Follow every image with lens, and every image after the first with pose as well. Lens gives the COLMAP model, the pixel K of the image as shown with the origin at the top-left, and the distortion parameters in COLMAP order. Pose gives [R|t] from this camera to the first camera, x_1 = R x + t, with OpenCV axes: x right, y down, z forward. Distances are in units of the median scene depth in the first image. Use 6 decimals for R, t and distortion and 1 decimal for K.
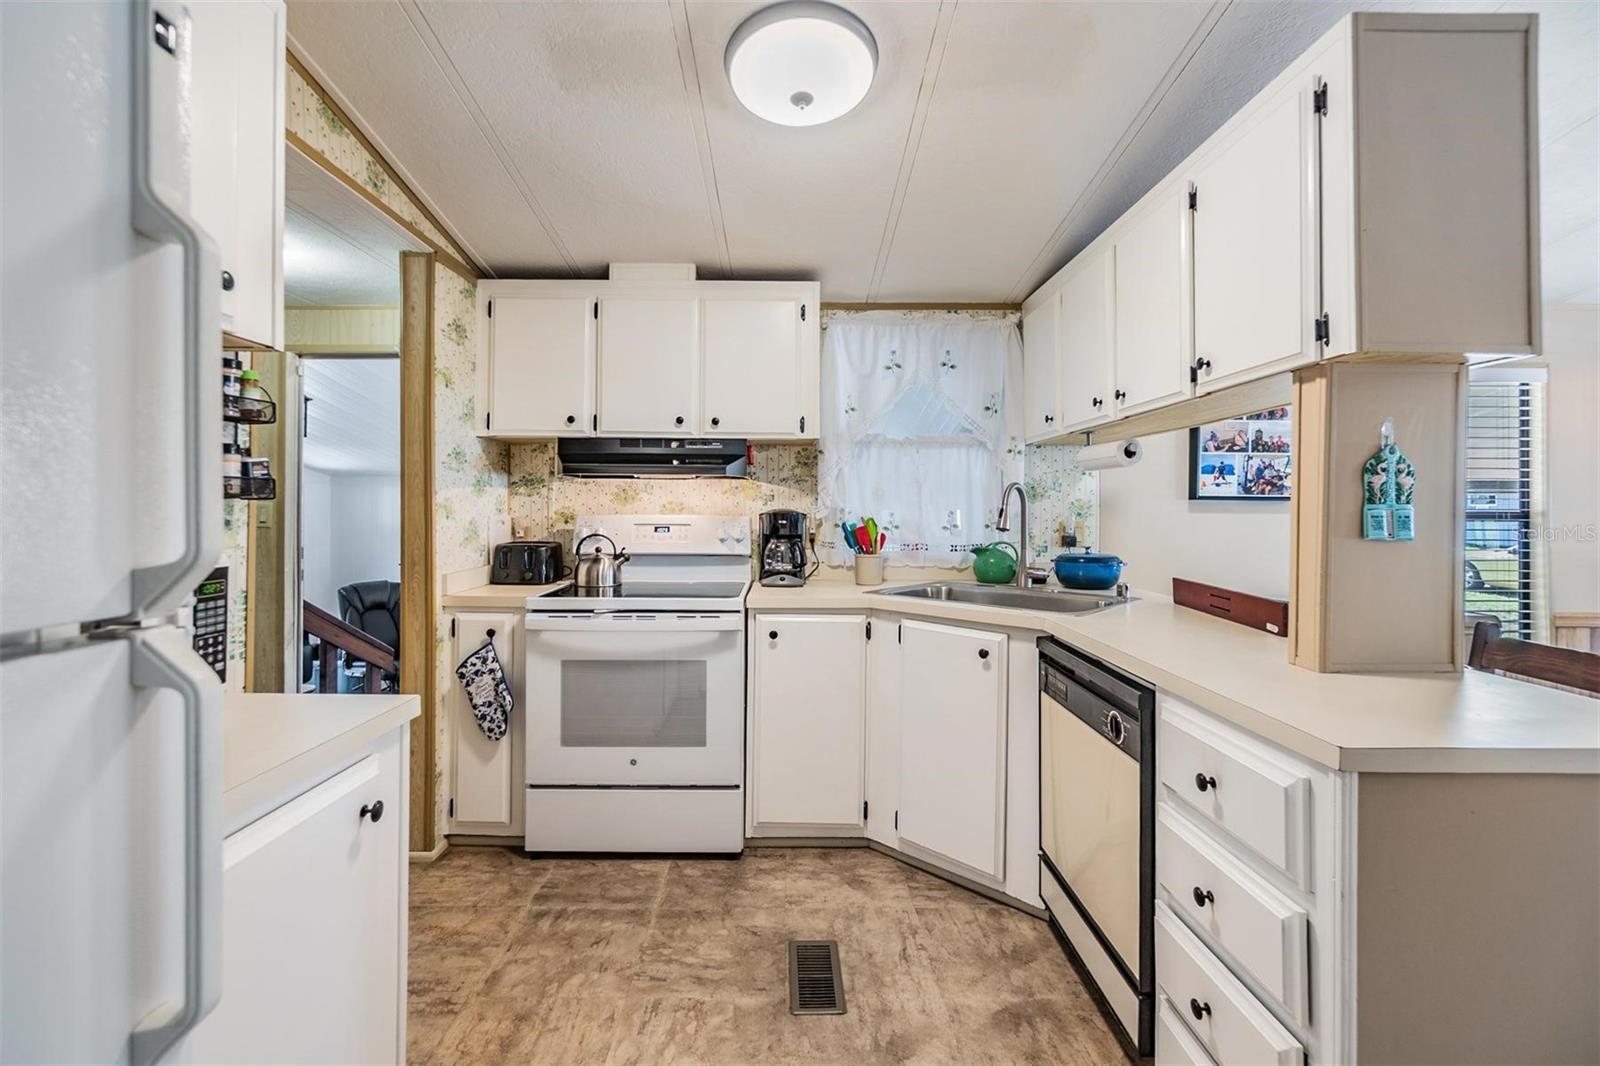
lens RADIAL K [[701.6, 0, 794.1], [0, 701.6, 500.1], [0, 0, 1]] dist [-0.003432, 0.000863]
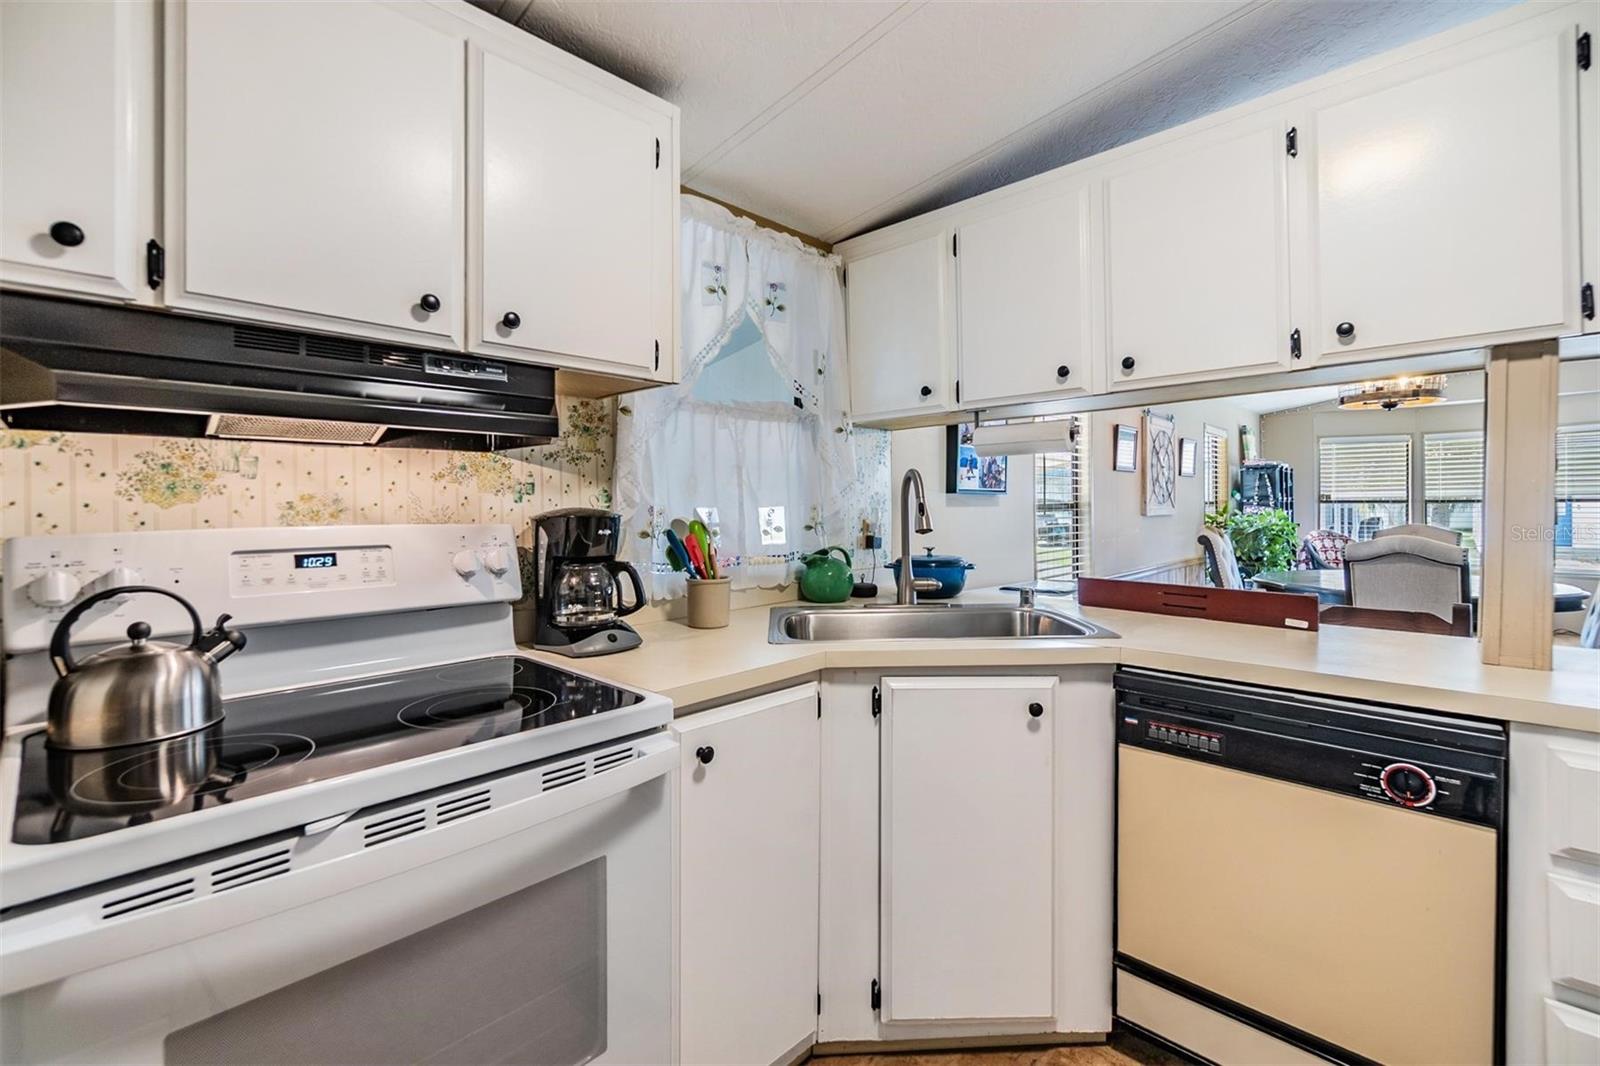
lens RADIAL K [[701.6, 0, 791.4], [0, 701.6, 505.2], [0, 0, 1]] dist [-0.003432, 0.000863]
pose [[0.695138, -0.010133, 0.718804, -0.302220], [0.002882, 0.999932, 0.011308, 0.004676], [-0.718870, -0.005789, 0.695120, 0.518174]]
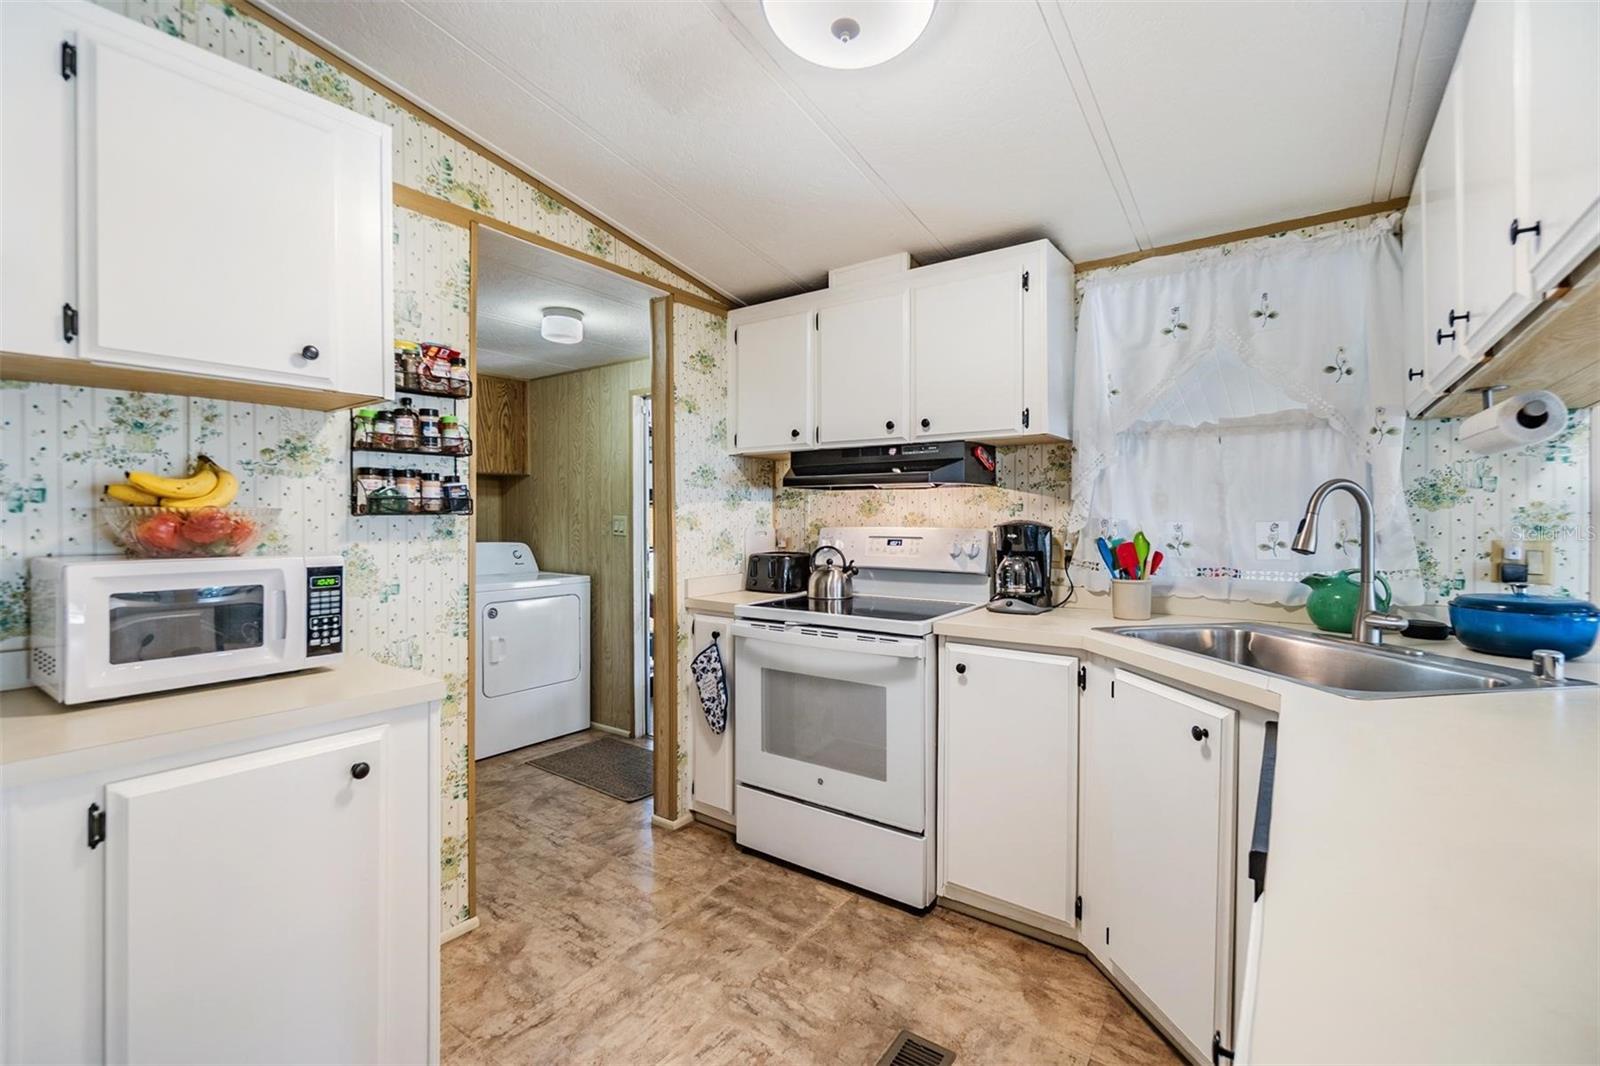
lens RADIAL K [[701.6, 0, 795.7], [0, 701.6, 519.5], [0, 0, 1]] dist [-0.003432, 0.000863]
pose [[0.808610, -0.002701, -0.588339, 0.266475], [0.010293, 0.999901, 0.009556, 0.000771], [0.588255, -0.013783, 0.808558, 0.167746]]
